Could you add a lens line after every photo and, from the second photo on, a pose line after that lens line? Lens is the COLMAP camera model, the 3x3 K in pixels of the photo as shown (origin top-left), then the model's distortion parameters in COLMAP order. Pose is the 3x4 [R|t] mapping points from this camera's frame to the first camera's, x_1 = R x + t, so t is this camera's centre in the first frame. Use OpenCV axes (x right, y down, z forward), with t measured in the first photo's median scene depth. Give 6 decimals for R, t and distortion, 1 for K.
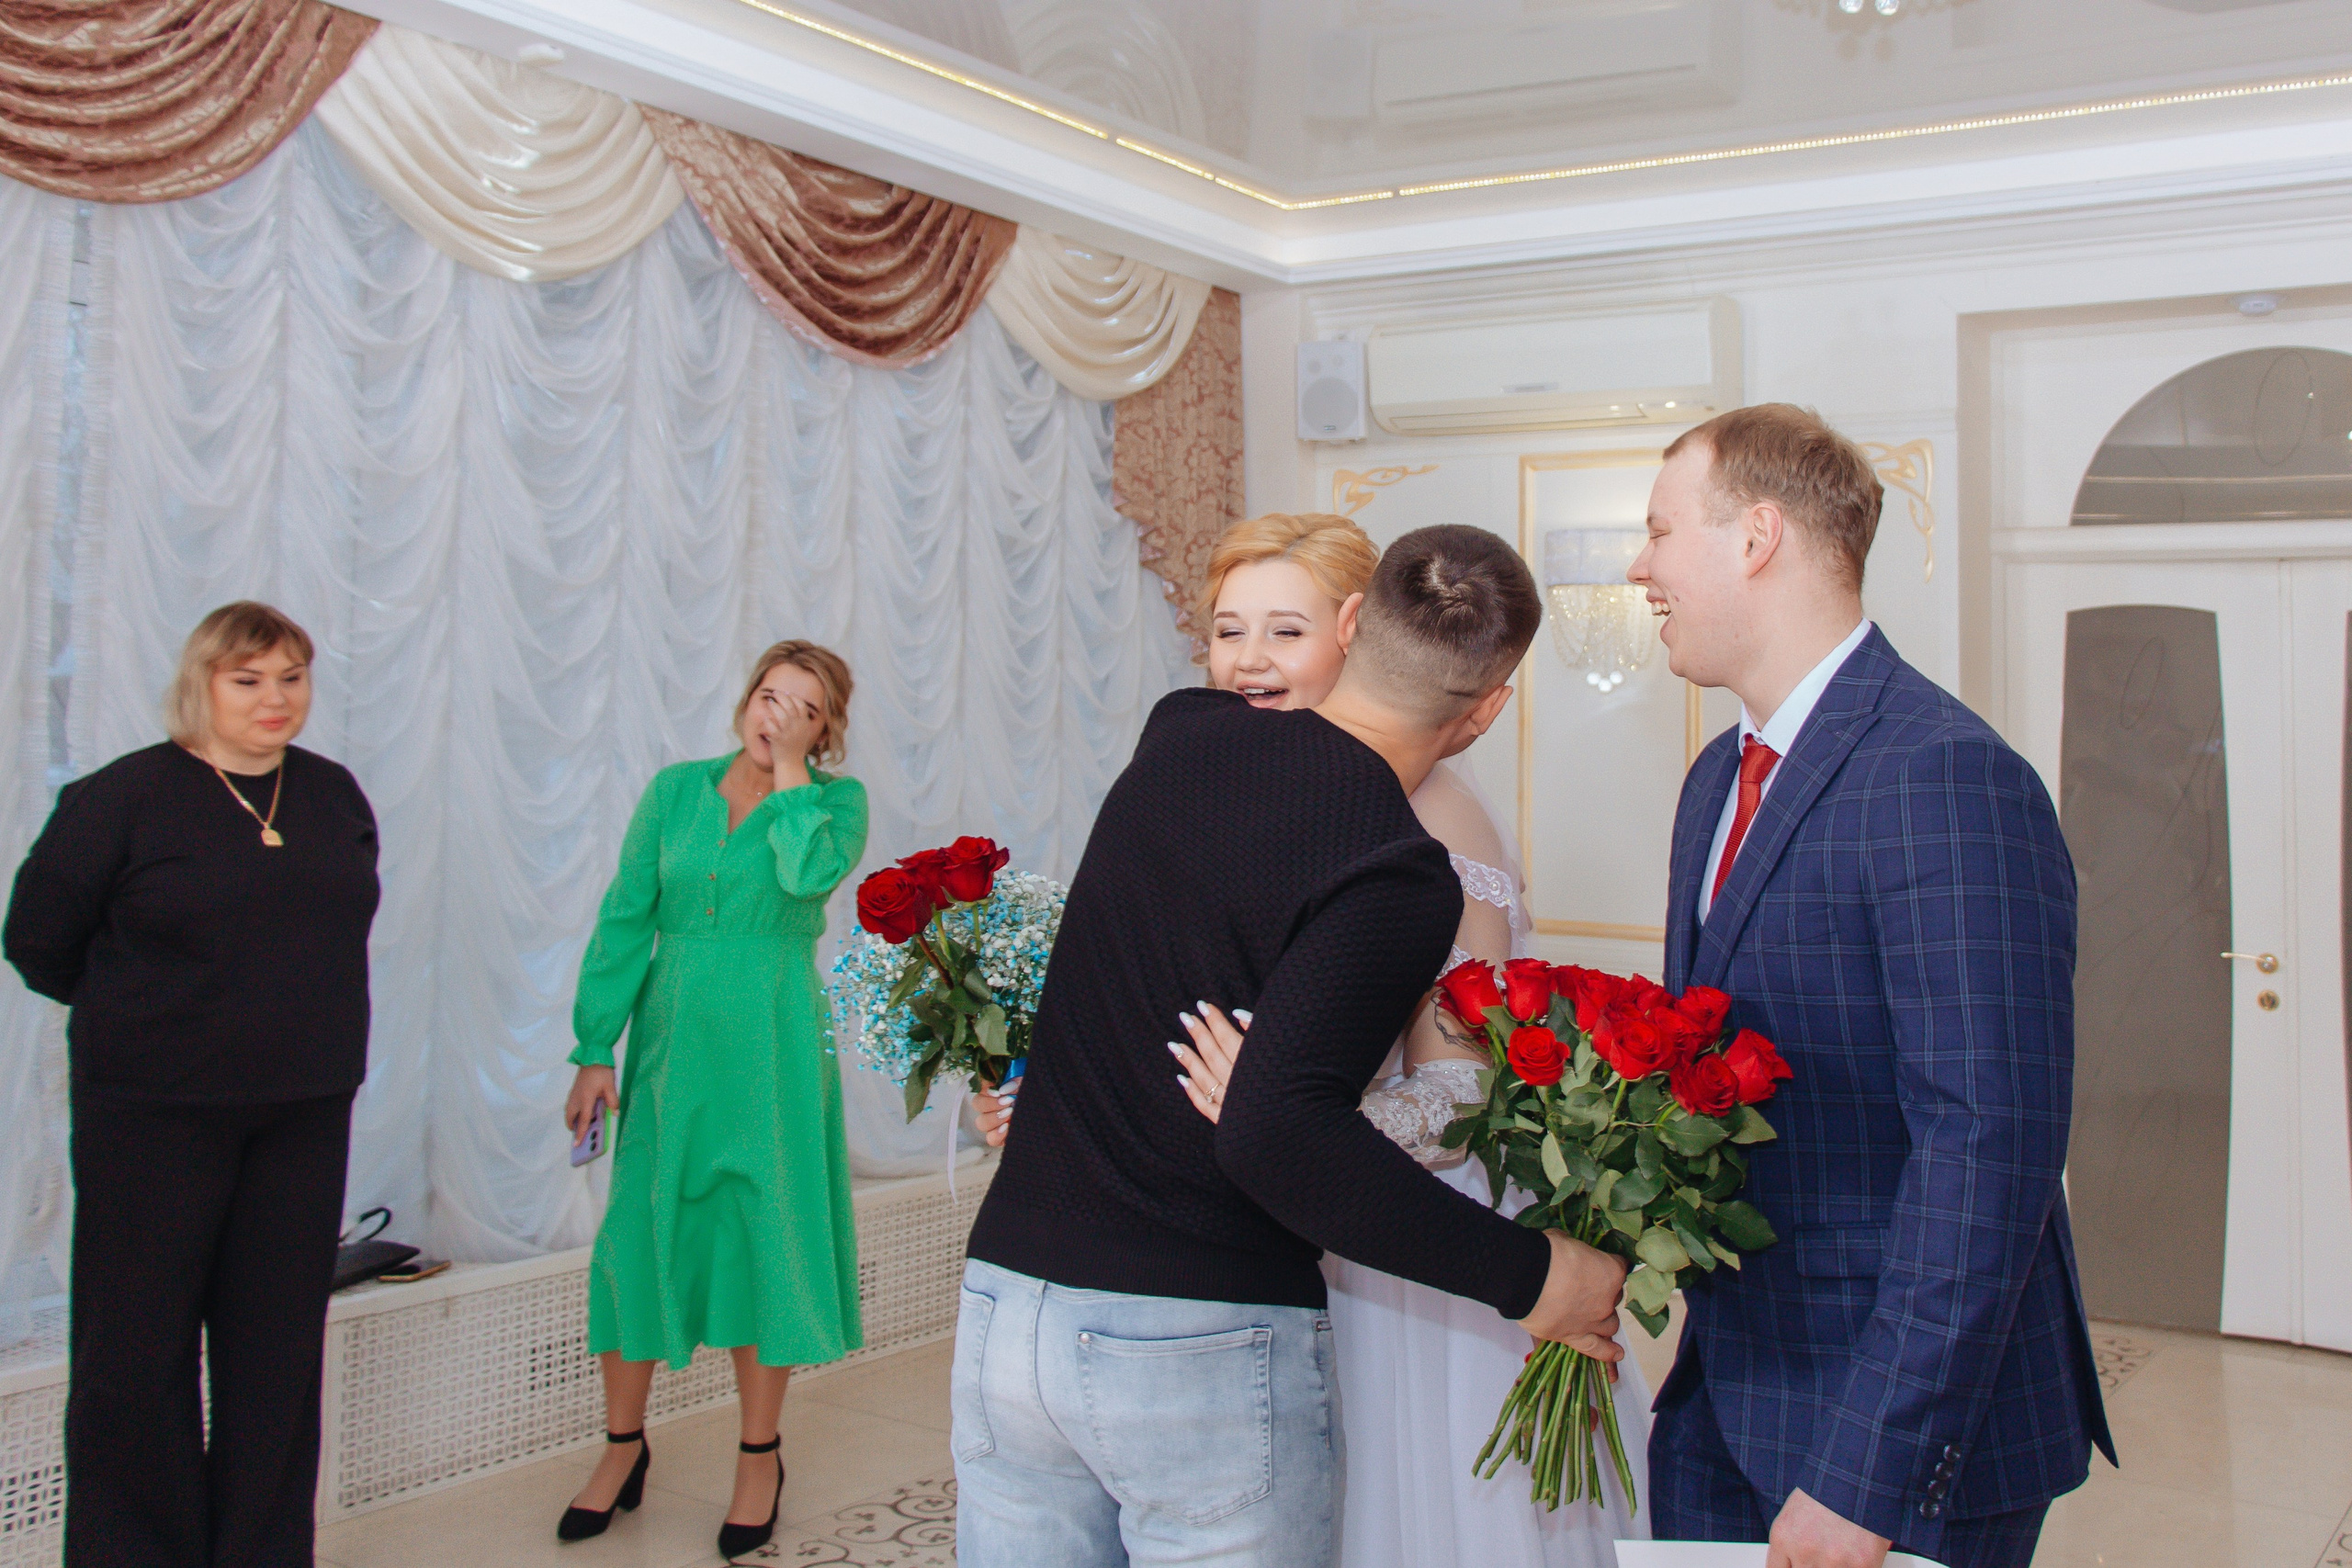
lens RADIAL K [[2281.6, 0, 1360.6], [0, 2281.6, 593.3], [0, 0, 1]] dist [-0.022395, 0.000000]
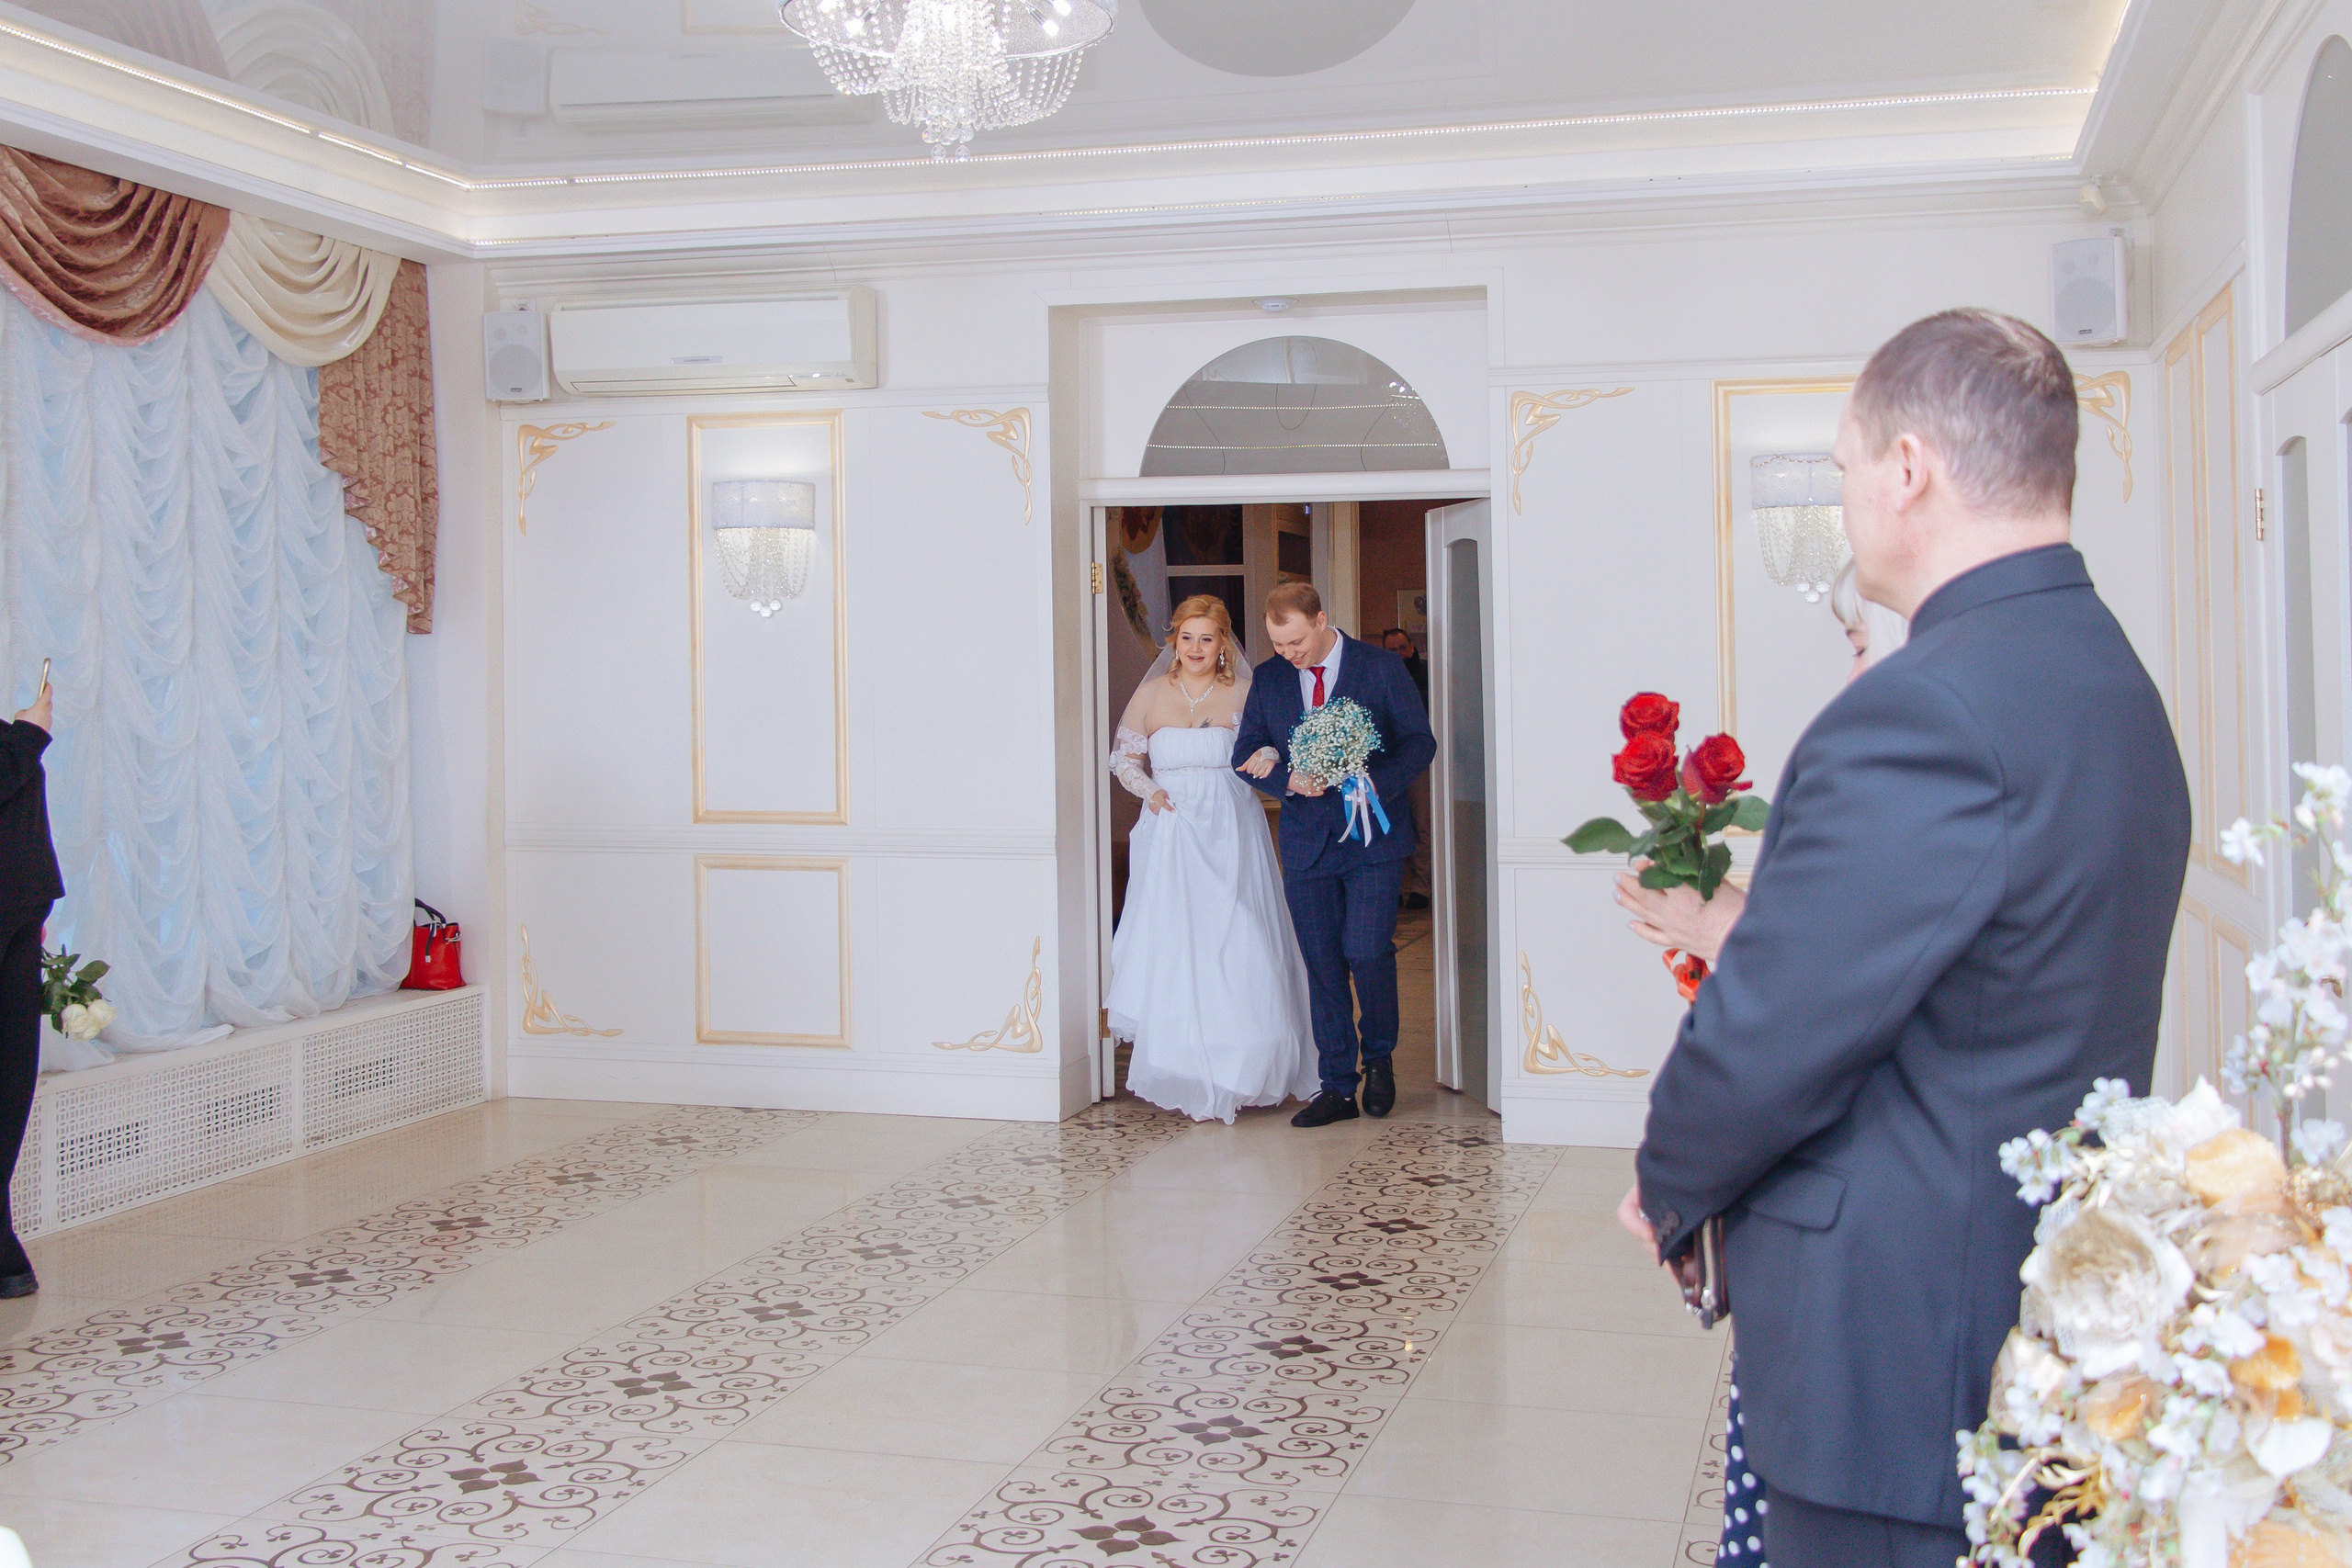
lens RADIAL K [[2358.1, 0, 1153.7], [0, 2358.1, 650.3], [0, 0, 1]] dist [-0.004611, 0.000000]
pose [[0.962575, -0.025381, 0.269823, -0.033909], [0.009123, 0.998075, 0.061338, -0.014821], [-0.270860, -0.056581, 0.960954, -0.264775]]
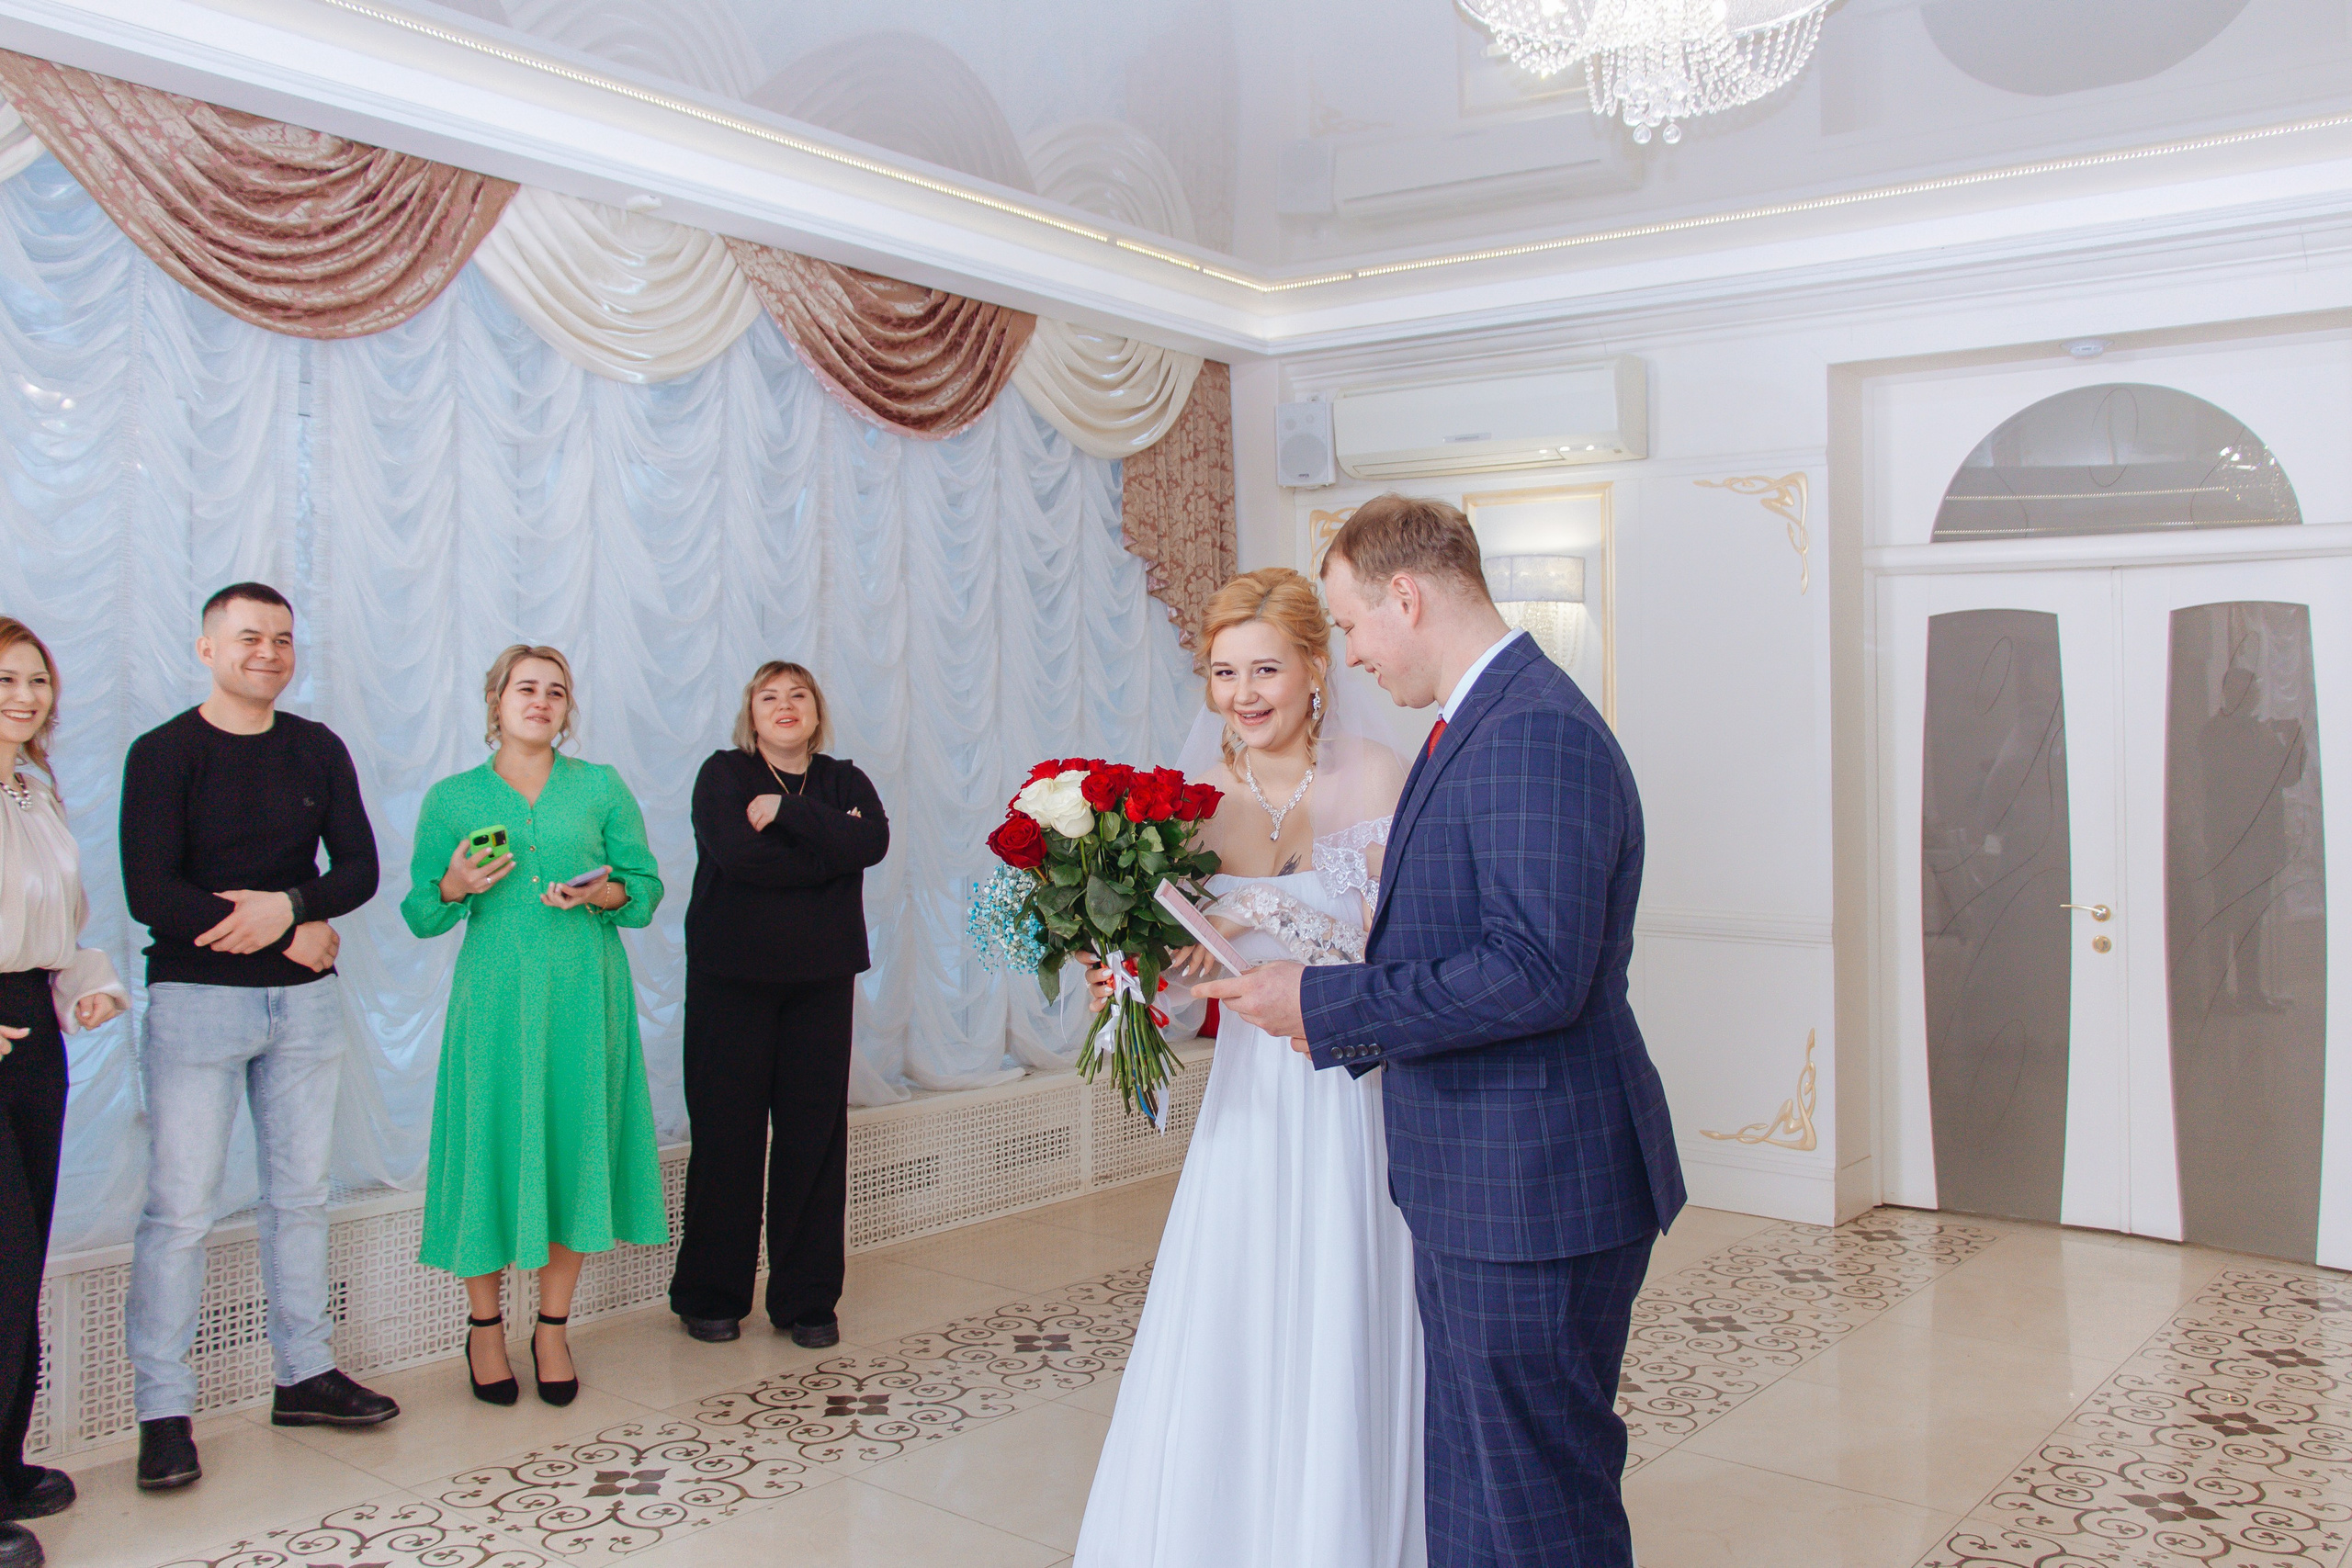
lens RADIAL K [[2008.9, 0, 1182.2], [0, 2008.9, 701.0], [0, 0, 1]] dist [-0.033605, 0.020356]
pose [[0.994338, -0.018059, -0.104719, 0.038080], [0.022655, 0.998824, 0.042869, -0.001193], [0.103822, -0.044999, 0.993577, -0.068511]]
